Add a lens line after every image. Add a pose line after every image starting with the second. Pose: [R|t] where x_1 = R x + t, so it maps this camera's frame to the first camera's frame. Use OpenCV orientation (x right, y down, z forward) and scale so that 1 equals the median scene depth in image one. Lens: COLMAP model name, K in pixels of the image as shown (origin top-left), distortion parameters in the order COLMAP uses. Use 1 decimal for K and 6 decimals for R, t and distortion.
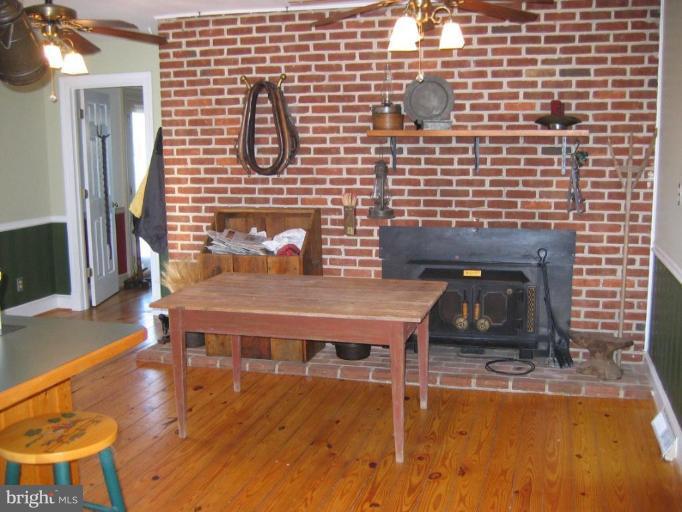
lens RADIAL K [[748.9, 0, 341.6], [0, 748.9, 255.3], [0, 0, 1]] dist [-0.104589, 0.000000]
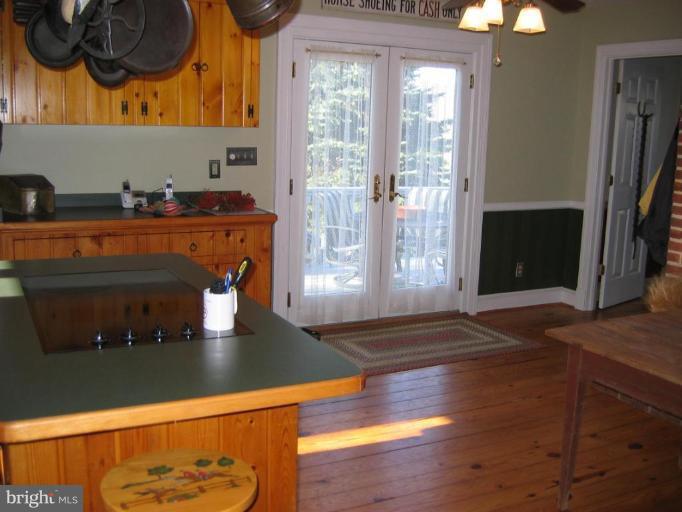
lens RADIAL K [[748.9, 0, 341.3], [0, 748.9, 258.0], [0, 0, 1]] dist [-0.104589, 0.000000]
pose [[0.680499, 0.164750, -0.713988, 0.073978], [-0.144254, 0.985448, 0.089901, -0.025667], [0.718409, 0.041818, 0.694362, 0.174629]]
